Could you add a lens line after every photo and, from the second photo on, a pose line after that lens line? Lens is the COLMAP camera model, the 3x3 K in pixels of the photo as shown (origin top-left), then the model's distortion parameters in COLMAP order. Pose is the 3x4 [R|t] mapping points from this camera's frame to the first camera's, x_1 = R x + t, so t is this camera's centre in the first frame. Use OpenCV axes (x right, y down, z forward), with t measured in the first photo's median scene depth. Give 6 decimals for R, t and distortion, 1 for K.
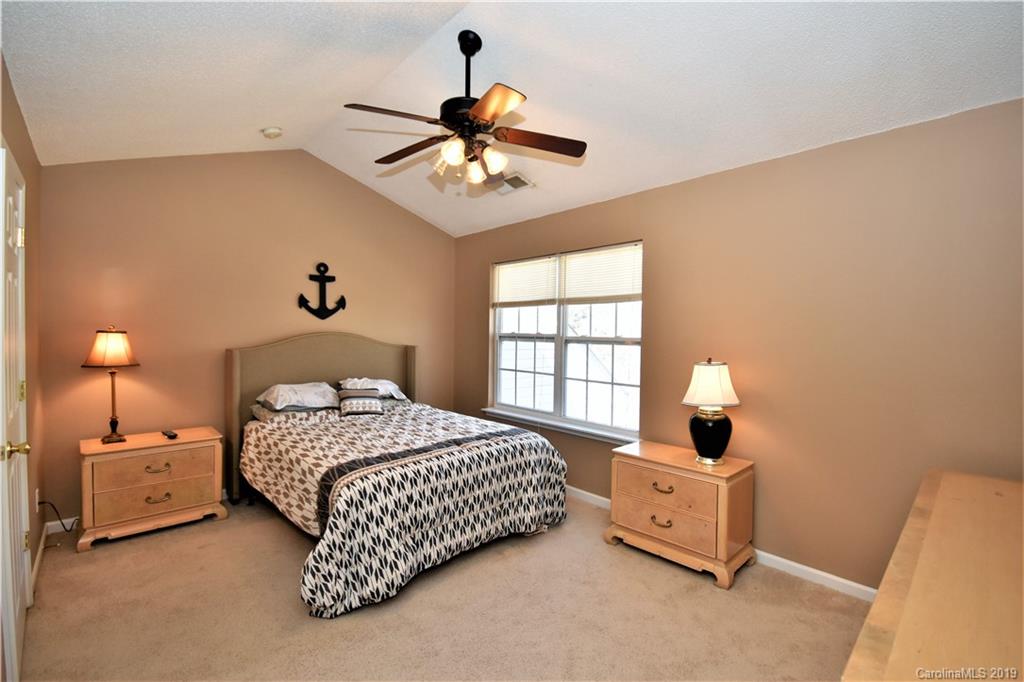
lens RADIAL K [[446.5, 0, 513.8], [0, 446.5, 343.5], [0, 0, 1]] dist [0.001370, -0.009099]
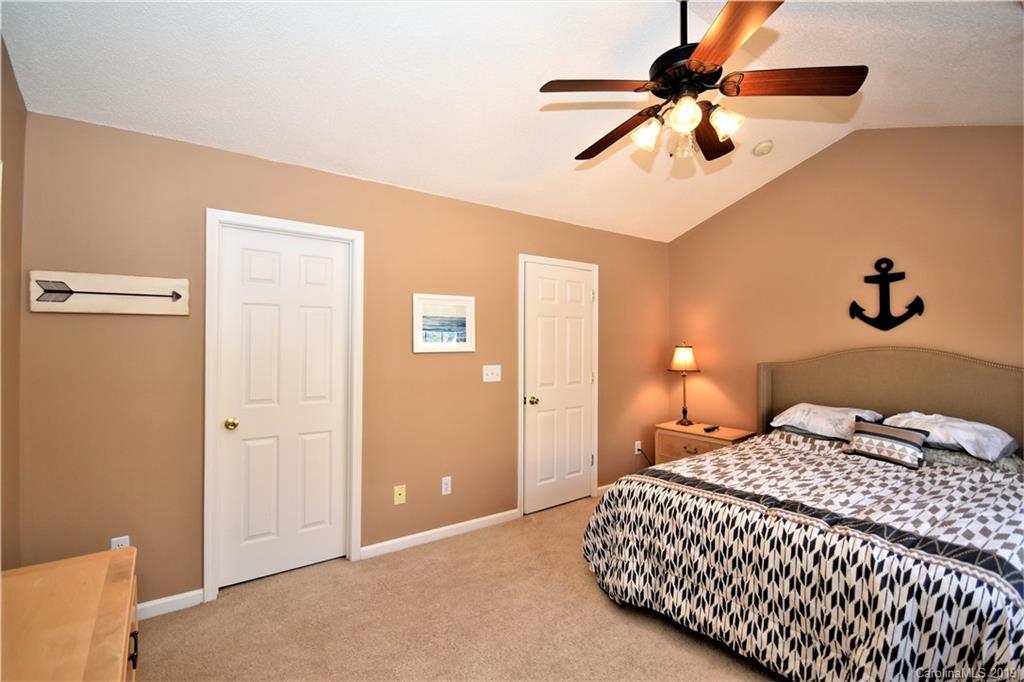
lens RADIAL K [[472.6, 0, 553.2], [0, 472.6, 342.8], [0, 0, 1]] dist [-0.020851, 0.000007]
pose [[-0.094214, -0.017907, -0.995391, 0.577471], [-0.031058, 0.999404, -0.015039, -0.002854], [0.995067, 0.029498, -0.094714, 0.665539]]
